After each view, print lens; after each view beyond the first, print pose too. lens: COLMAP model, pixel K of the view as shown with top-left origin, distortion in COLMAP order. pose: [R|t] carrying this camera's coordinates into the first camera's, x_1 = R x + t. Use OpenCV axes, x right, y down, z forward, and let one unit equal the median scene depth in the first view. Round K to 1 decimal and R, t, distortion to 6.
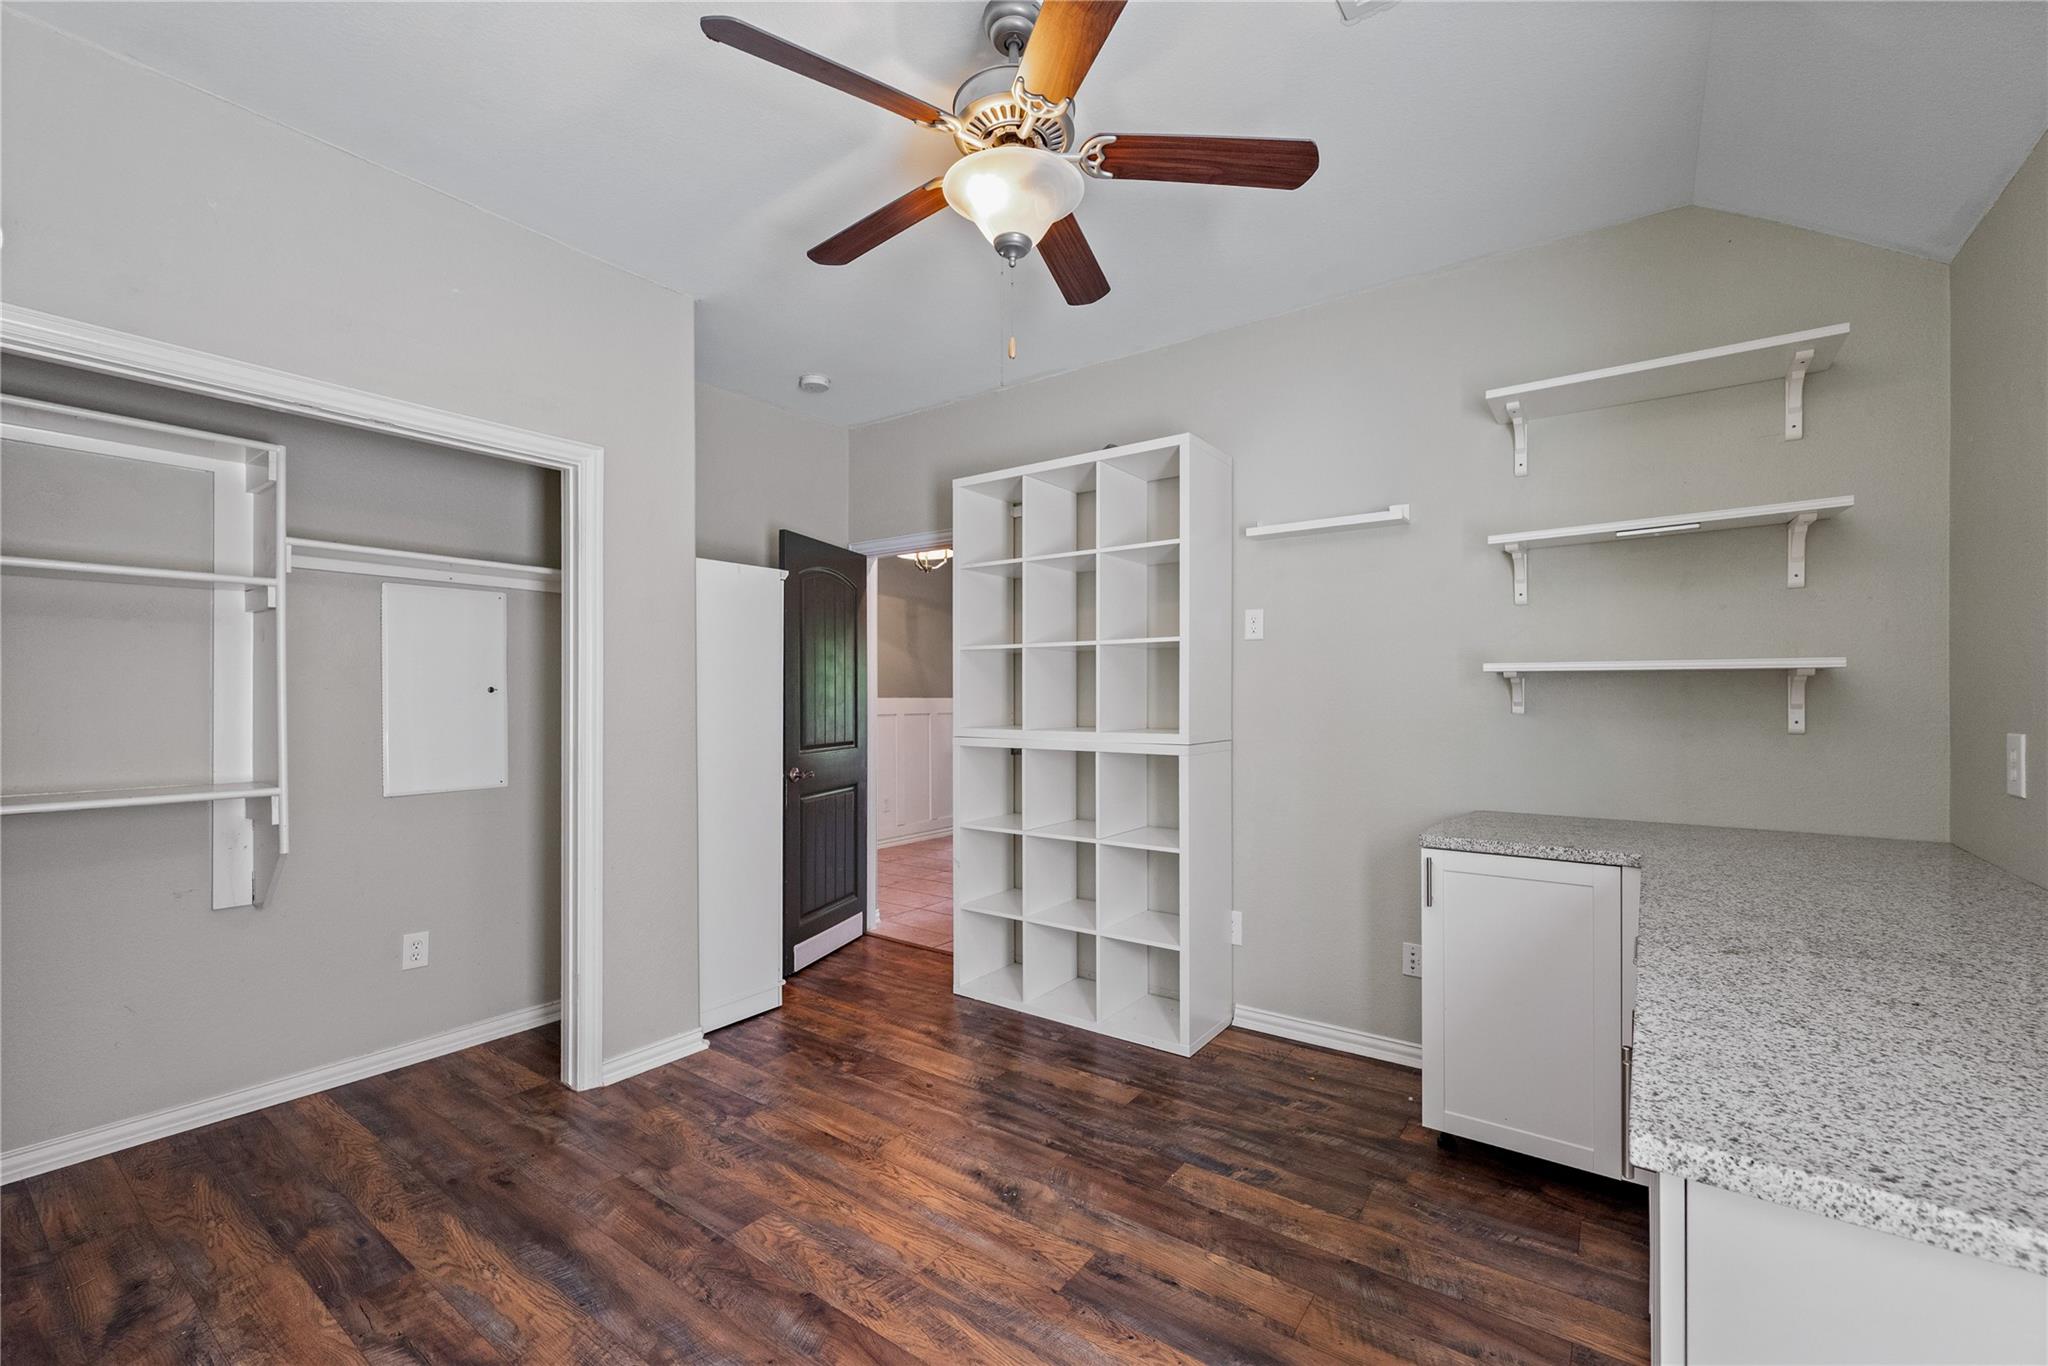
lens RADIAL K [[815.6, 0, 1050.8], [0, 815.6, 695.1], [0, 0, 1]] dist [-0.000274, -0.000097]
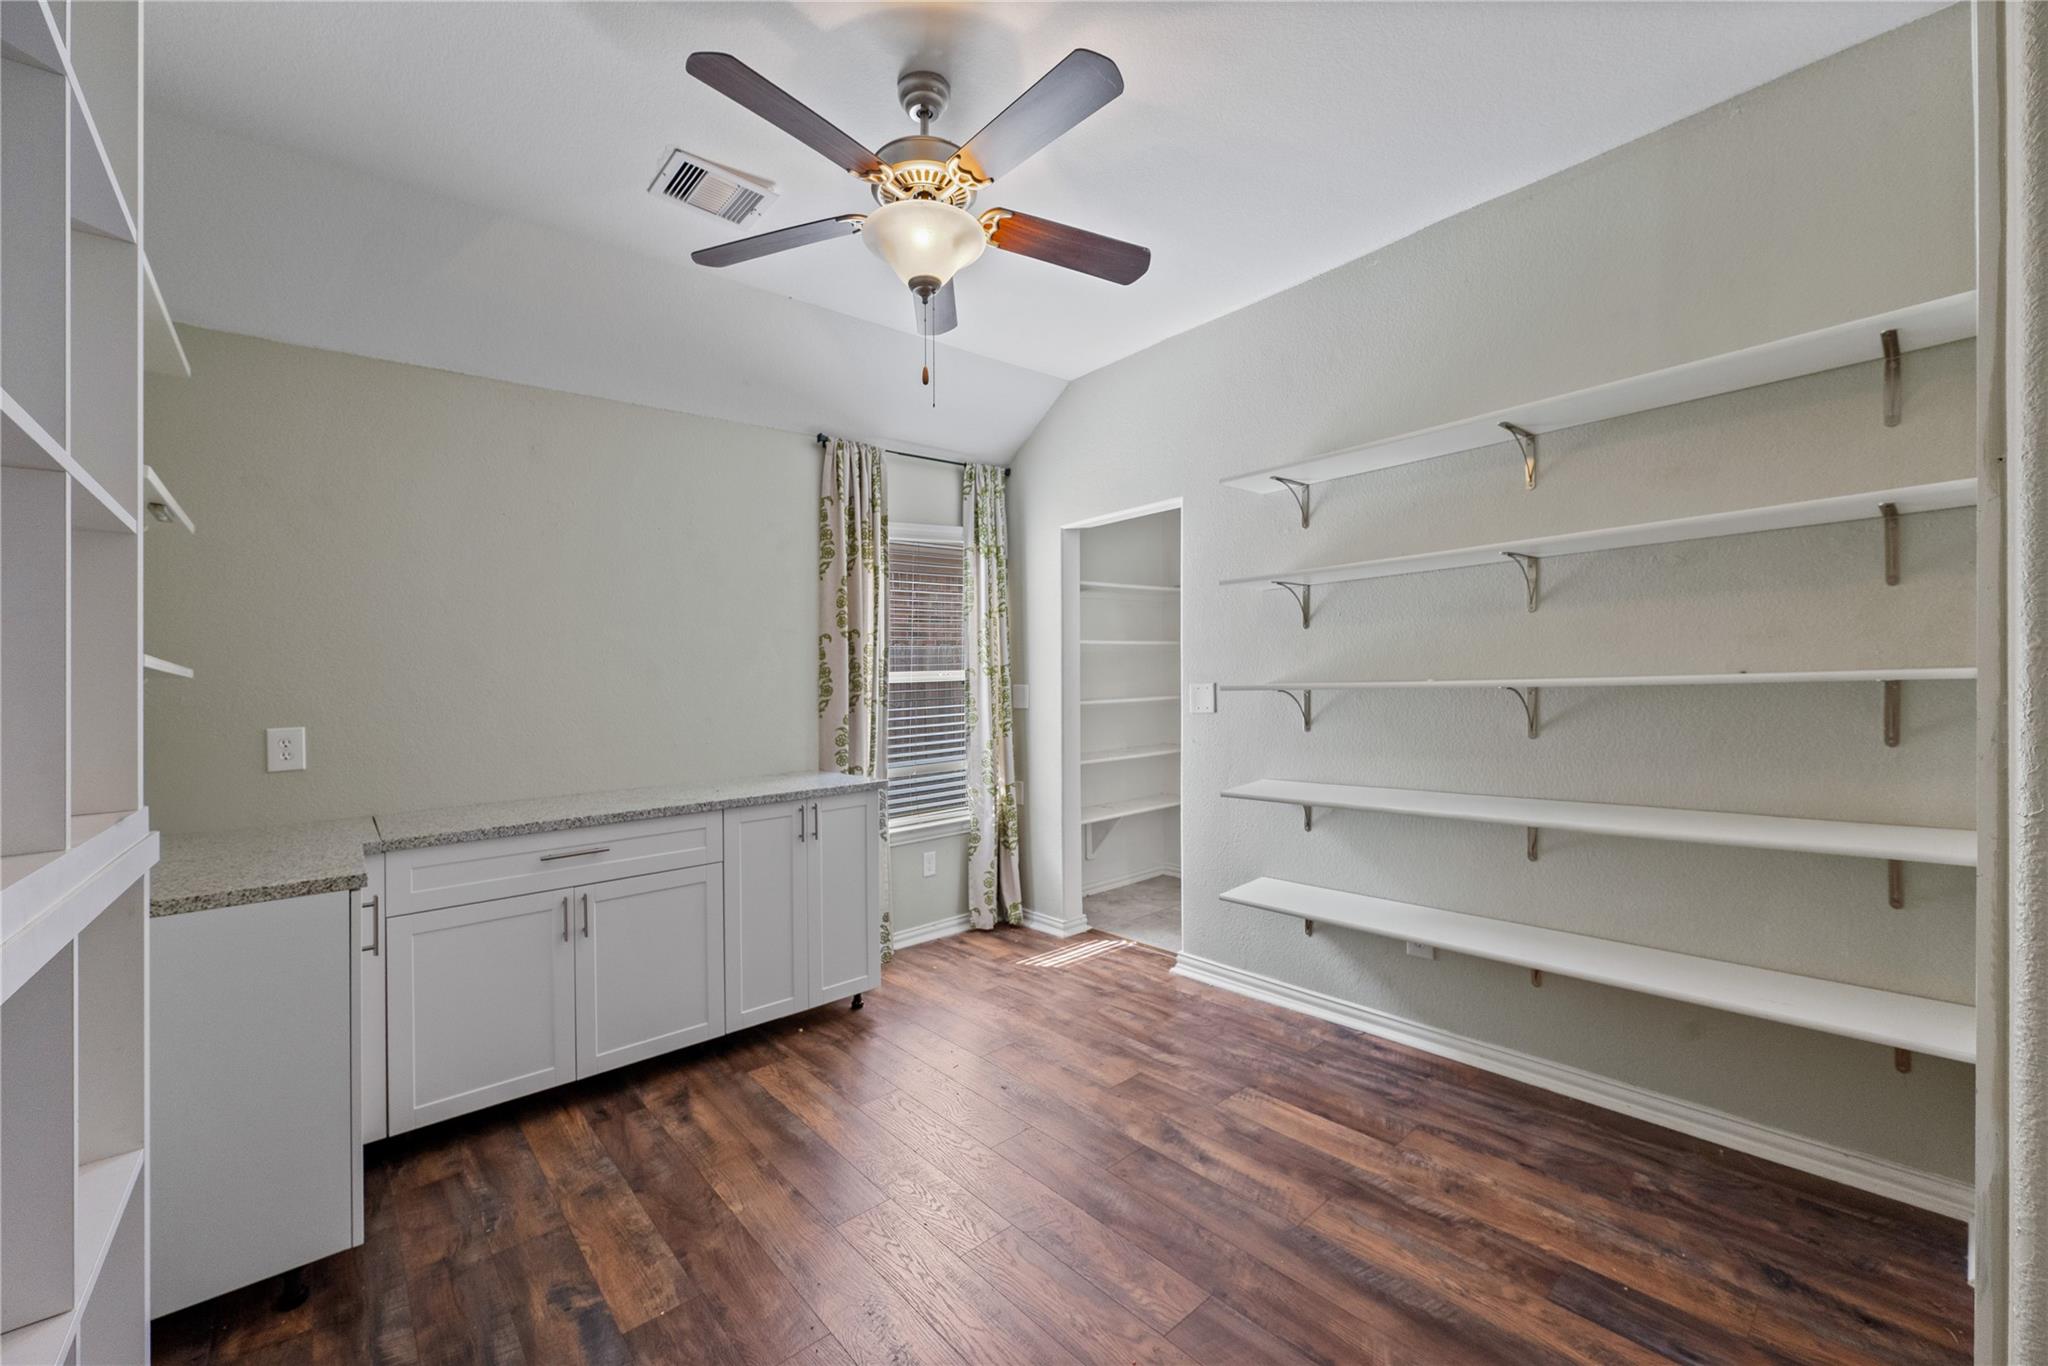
lens RADIAL K [[815.6, 0, 1050.8], [0, 815.6, 695.1], [0, 0, 1]] dist [-0.000274, -0.000097]
pose [[-0.972038, 0.029741, 0.232933, -0.478149], [0.033201, 0.999389, 0.010949, 0.016649], [-0.232465, 0.018376, -0.972431, 1.969972]]
